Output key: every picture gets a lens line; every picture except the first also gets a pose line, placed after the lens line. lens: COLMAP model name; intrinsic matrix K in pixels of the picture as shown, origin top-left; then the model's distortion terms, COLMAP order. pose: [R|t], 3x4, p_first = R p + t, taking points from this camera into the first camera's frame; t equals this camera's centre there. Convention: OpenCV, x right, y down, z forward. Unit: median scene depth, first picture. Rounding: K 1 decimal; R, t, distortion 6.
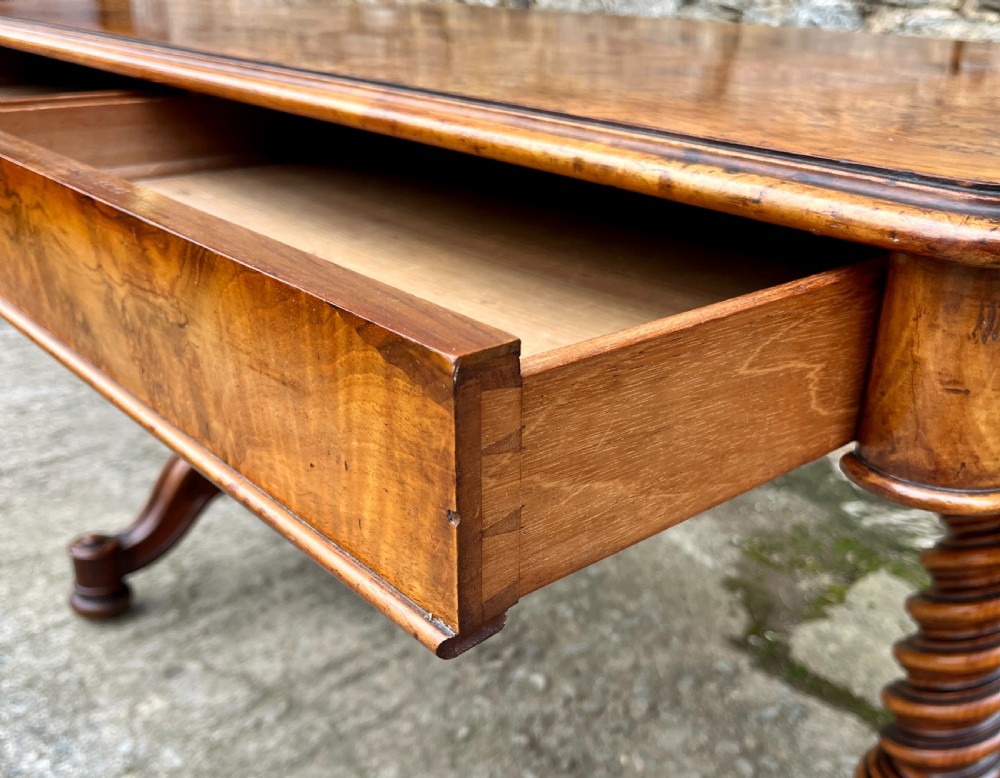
lens RADIAL K [[1032.7, 0, 499.6], [0, 1032.7, 459.9], [0, 0, 1]] dist [0.011690, -0.011724]
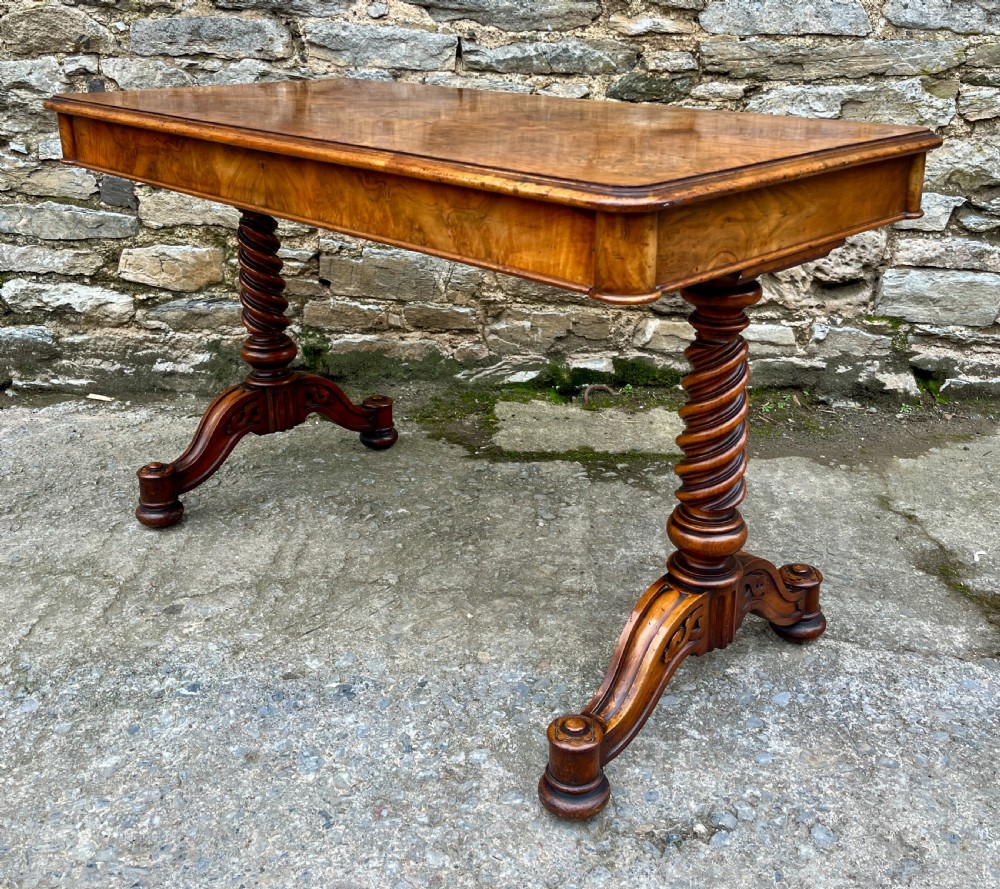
lens RADIAL K [[1059.7, 0, 528.3], [0, 1059.7, 366.6], [0, 0, 1]] dist [0.026620, -0.003565]
pose [[0.677444, -0.252859, 0.690747, -0.868906], [0.333823, 0.942471, 0.017612, 0.050198], [-0.655463, 0.218656, 0.722882, -0.285575]]
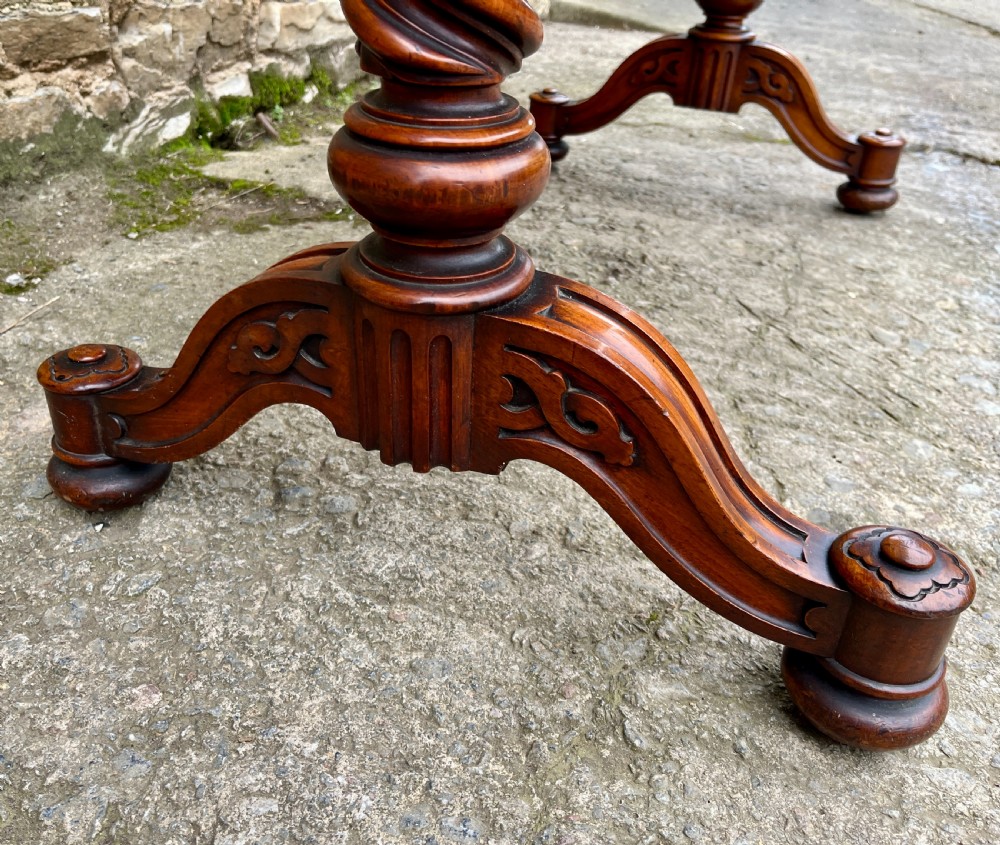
lens RADIAL K [[867.1, 0, 473.2], [0, 867.1, 420.6], [0, 0, 1]] dist [0.061465, -0.094656]
pose [[-0.471937, -0.491981, 0.731594, -0.570761], [0.334597, 0.667785, 0.664912, -0.234925], [-0.815672, 0.558586, -0.150537, 1.247181]]
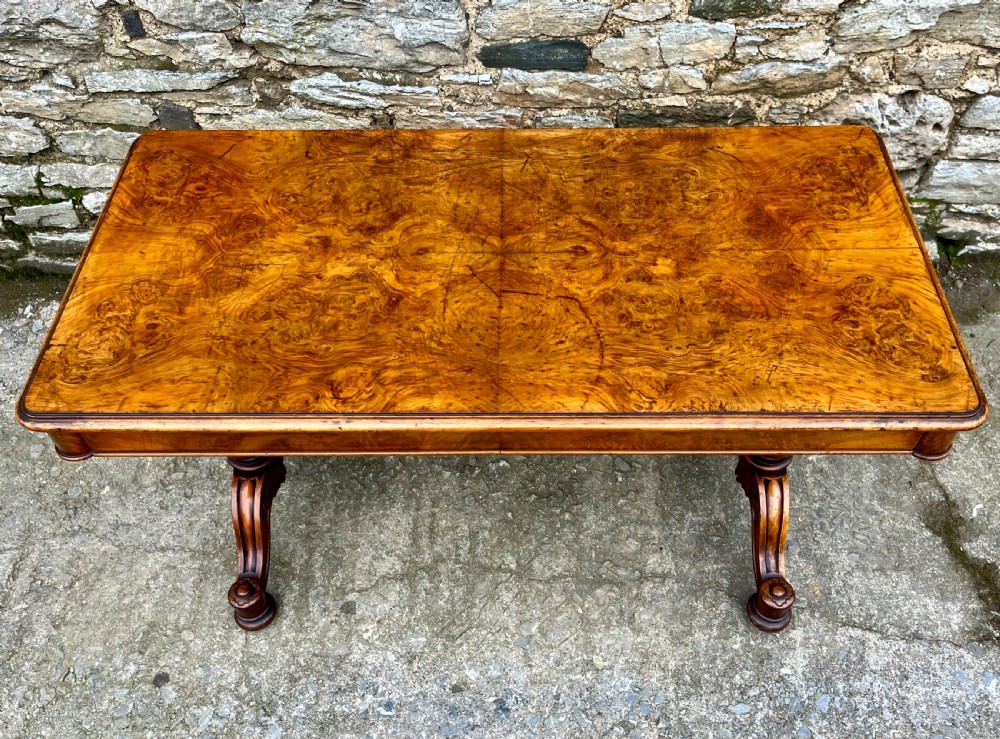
lens RADIAL K [[865.8, 0, 509.0], [0, 865.8, 395.8], [0, 0, 1]] dist [0.055073, -0.063260]
pose [[0.652355, -0.619102, 0.437202, -0.559735], [0.355341, 0.759356, 0.545080, -0.720555], [-0.669452, -0.200230, 0.715362, -0.072799]]
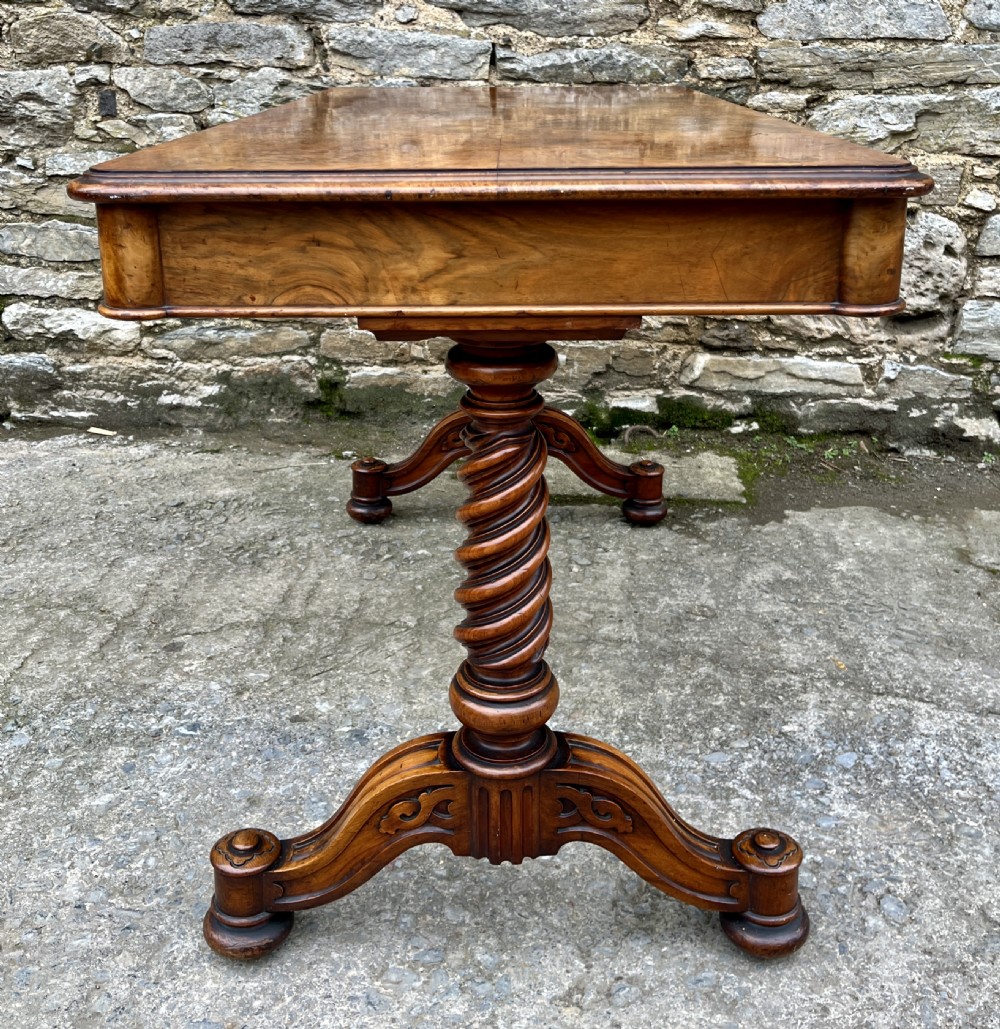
lens RADIAL K [[1161.4, 0, 495.2], [0, 1161.4, 396.9], [0, 0, 1]] dist [0.029162, -0.029392]
pose [[0.719540, -0.219113, 0.658978, -0.880966], [0.319100, 0.947129, -0.033502, 0.102534], [-0.616796, 0.234386, 0.751416, -0.267535]]
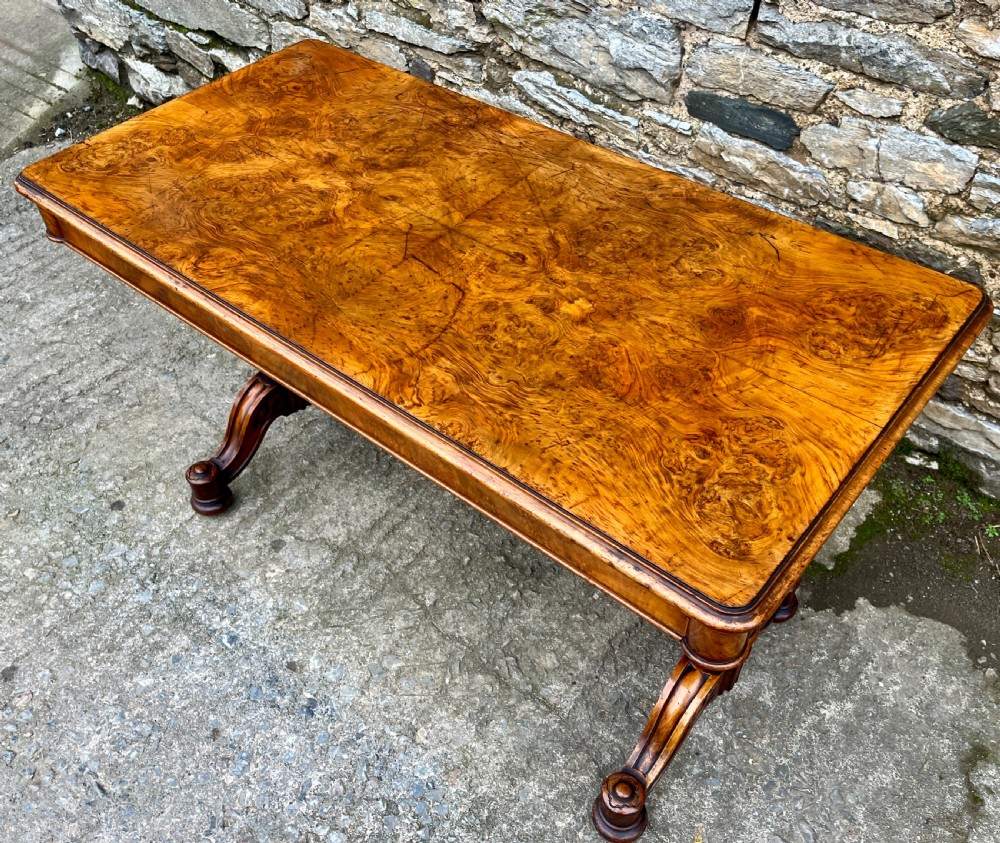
lens RADIAL K [[901.5, 0, 485.7], [0, 901.5, 441.5], [0, 0, 1]] dist [0.064132, -0.086135]
pose [[0.985220, -0.153399, 0.076224, -0.083026], [0.115949, 0.924777, 0.362414, -0.430323], [-0.126085, -0.348219, 0.928895, -0.300441]]
